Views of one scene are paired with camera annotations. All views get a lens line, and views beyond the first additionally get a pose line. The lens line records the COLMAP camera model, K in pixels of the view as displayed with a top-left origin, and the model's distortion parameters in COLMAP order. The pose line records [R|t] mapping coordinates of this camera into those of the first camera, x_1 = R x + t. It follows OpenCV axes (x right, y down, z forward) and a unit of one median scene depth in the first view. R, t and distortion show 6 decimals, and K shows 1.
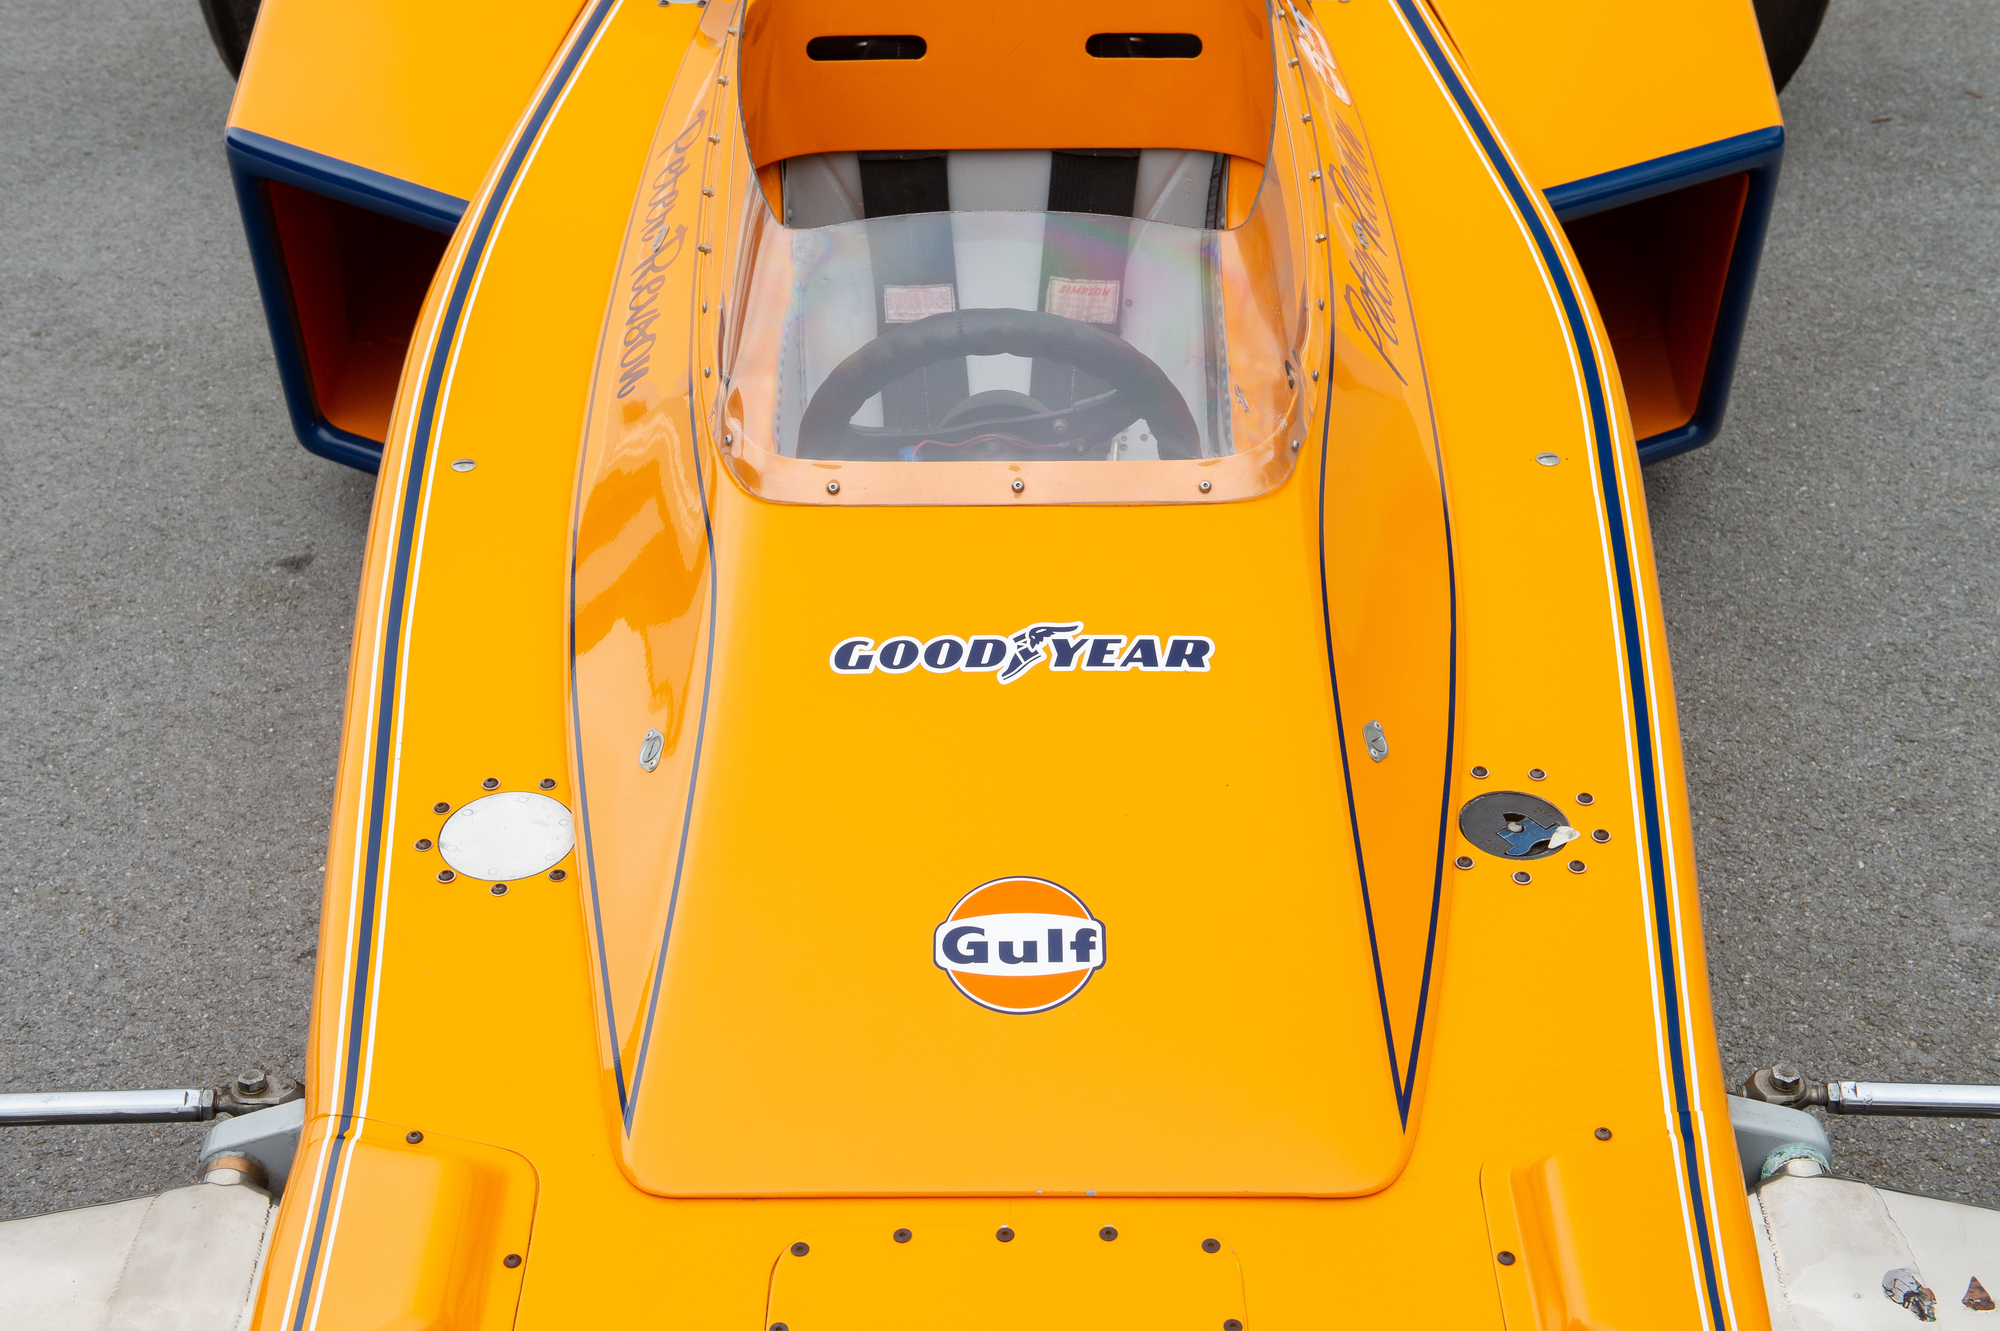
lens RADIAL K [[2950.4, 0, 1000.0], [0, 2950.4, 665.5], [0, 0, 1]] dist [0.139042, -0.022725]
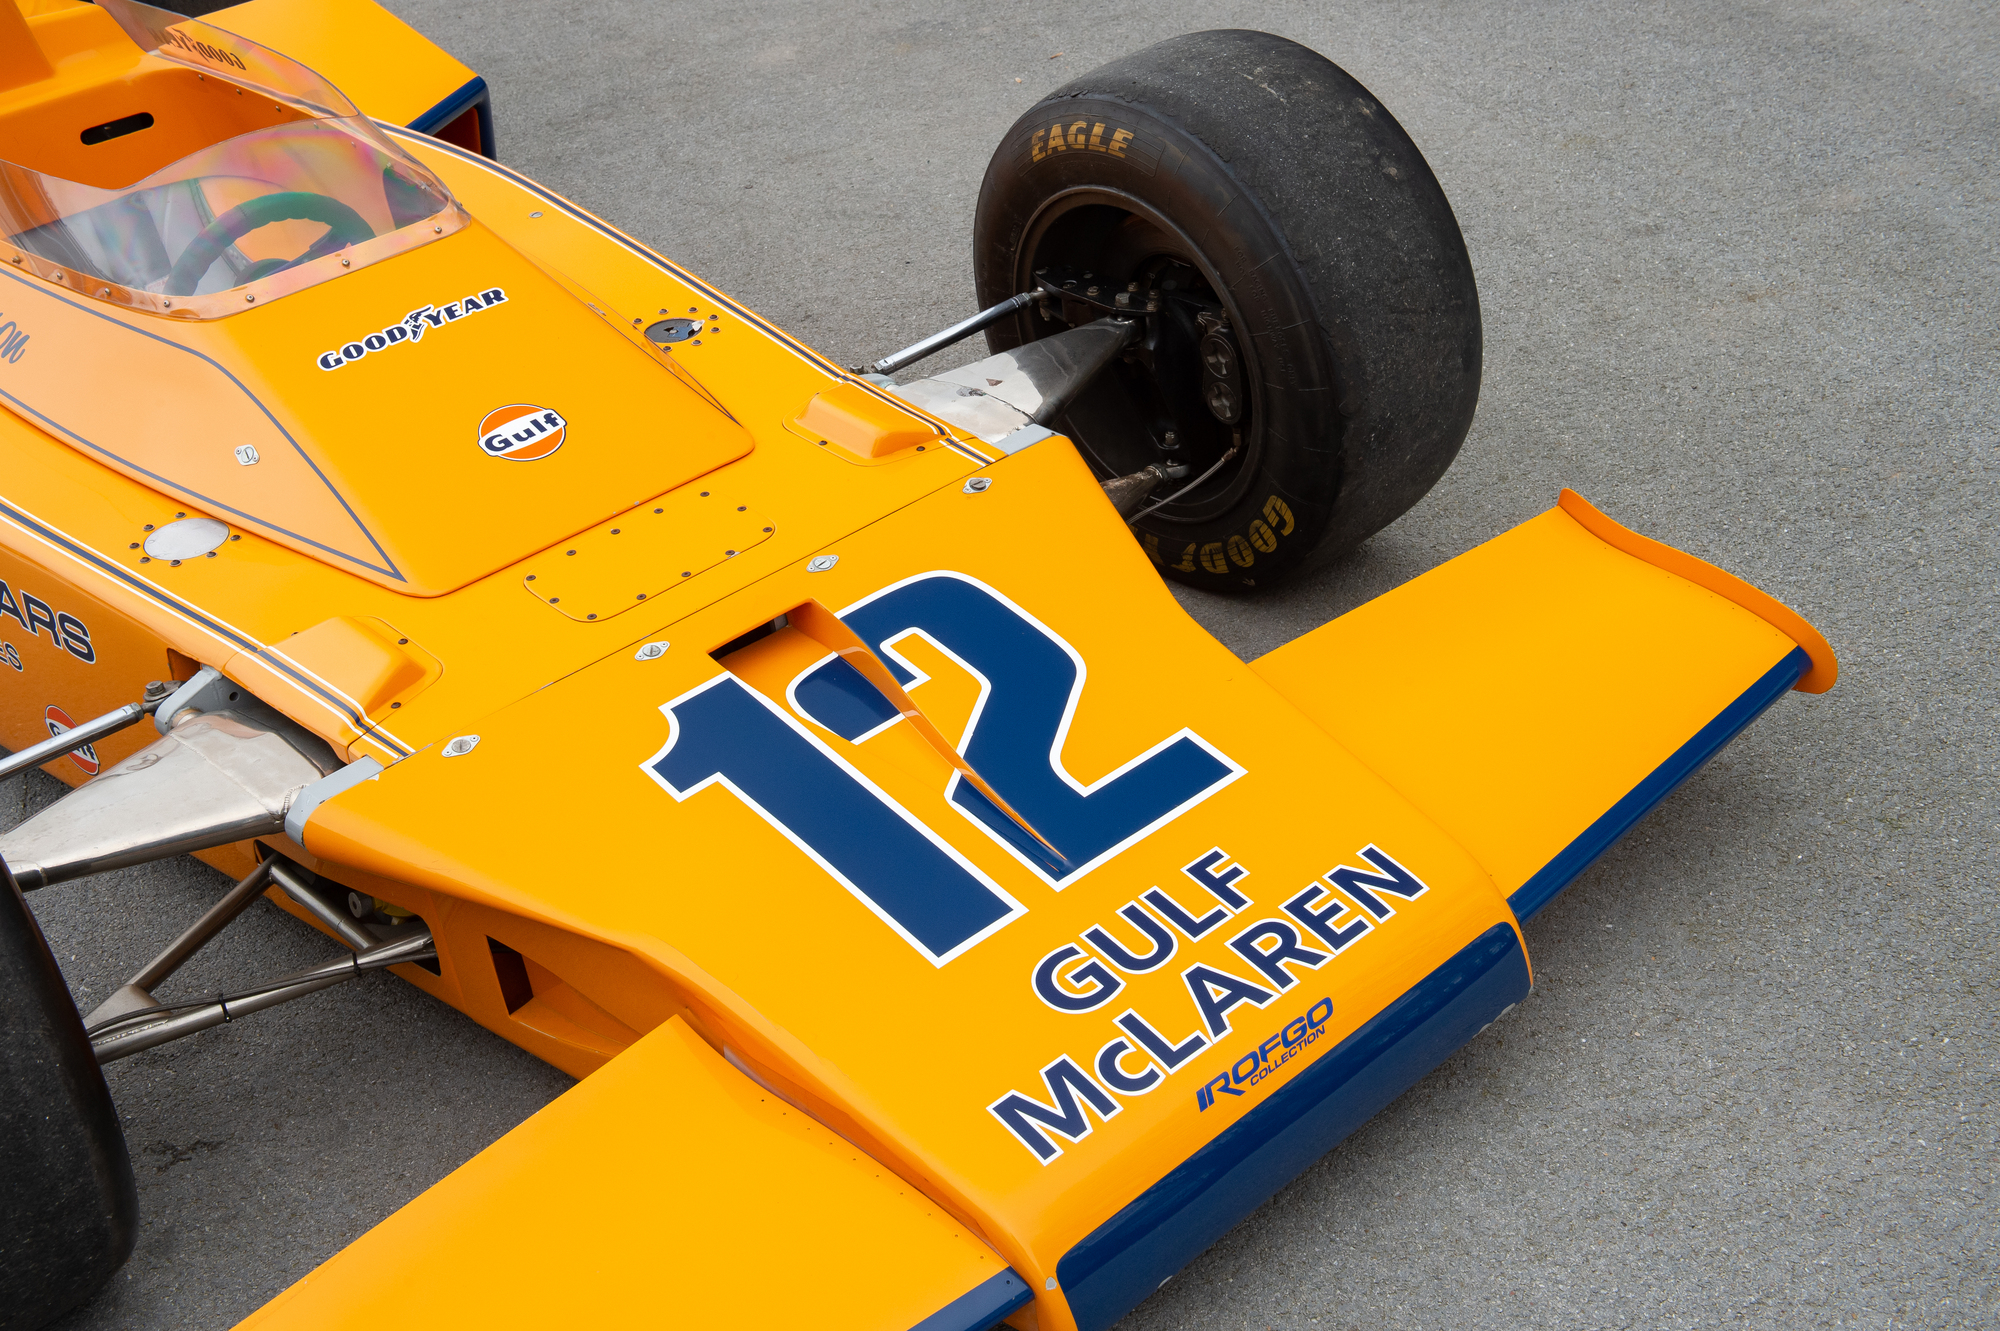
lens RADIAL K [[2520.0, 0, 1000.0], [0, 2520.0, 665.5], [0, 0, 1]] dist [0.102428, 0.007302]
pose [[0.738957, -0.407608, 0.536468, -0.642834], [0.451595, 0.890552, 0.054591, 0.256397], [-0.500004, 0.201926, 0.842153, -0.439138]]
